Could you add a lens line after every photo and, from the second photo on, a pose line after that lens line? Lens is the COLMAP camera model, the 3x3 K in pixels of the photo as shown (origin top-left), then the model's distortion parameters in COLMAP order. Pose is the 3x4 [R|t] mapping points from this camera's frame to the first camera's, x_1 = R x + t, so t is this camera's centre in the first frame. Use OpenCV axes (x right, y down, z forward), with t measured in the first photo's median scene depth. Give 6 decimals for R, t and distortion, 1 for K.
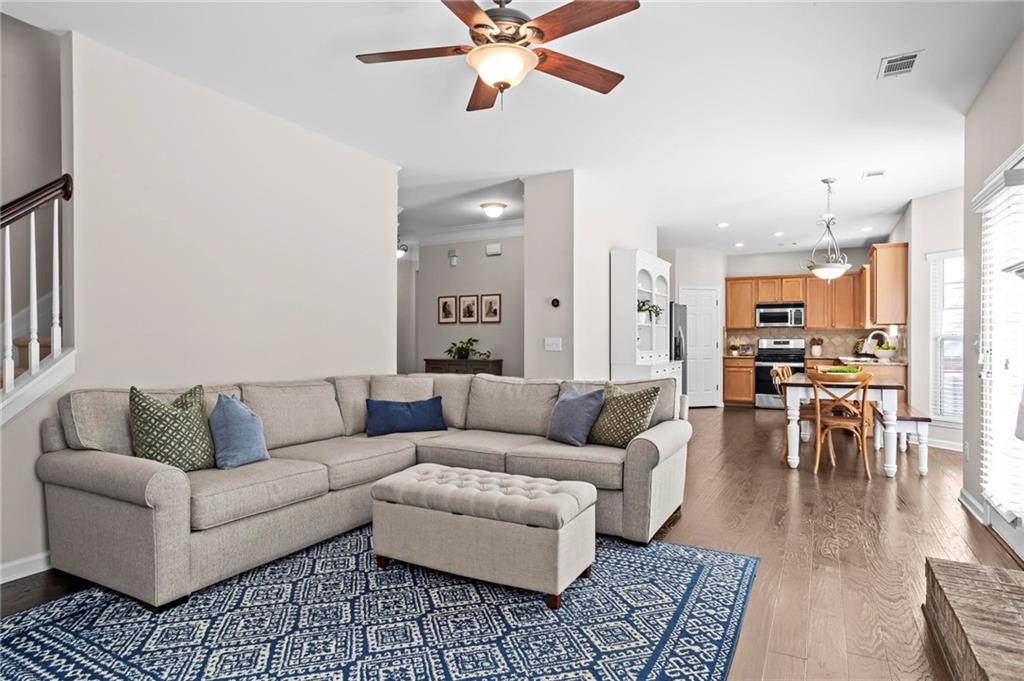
lens RADIAL K [[573.5, 0, 512.0], [0, 573.5, 340.5], [0, 0, 1]] dist [-0.037166, 0.001568]
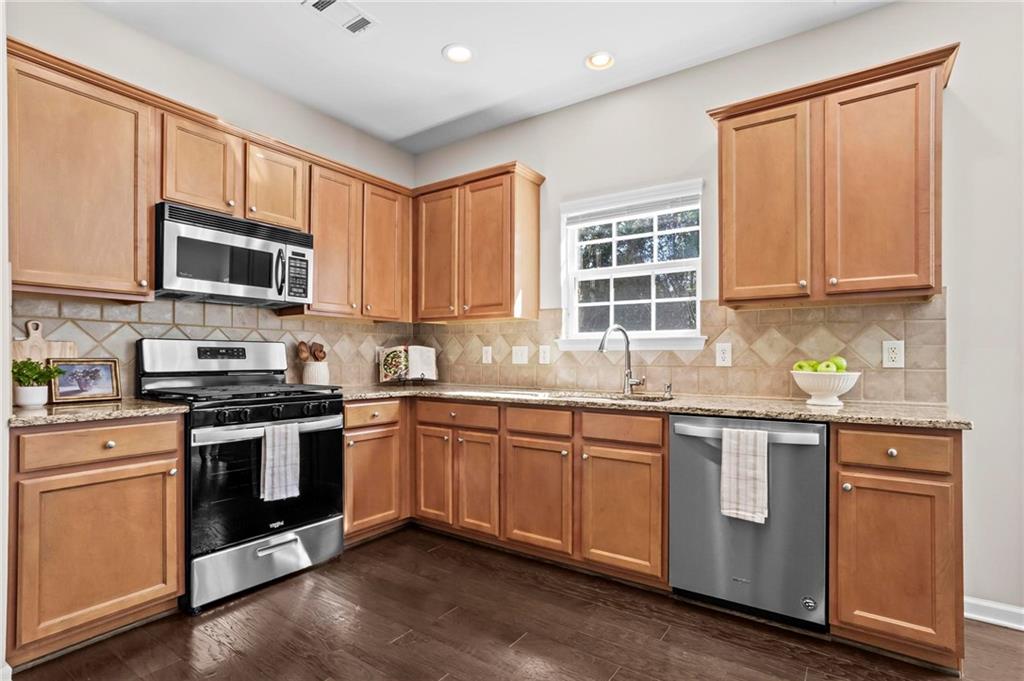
lens RADIAL K [[506.9, 0, 510.7], [0, 506.9, 356.0], [0, 0, 1]] dist [0.000217, 0.000088]
pose [[0.110519, 0.005773, 0.993857, 0.222602], [-0.003459, 0.999979, -0.005424, 0.006926], [-0.993868, -0.002839, 0.110536, 0.832862]]
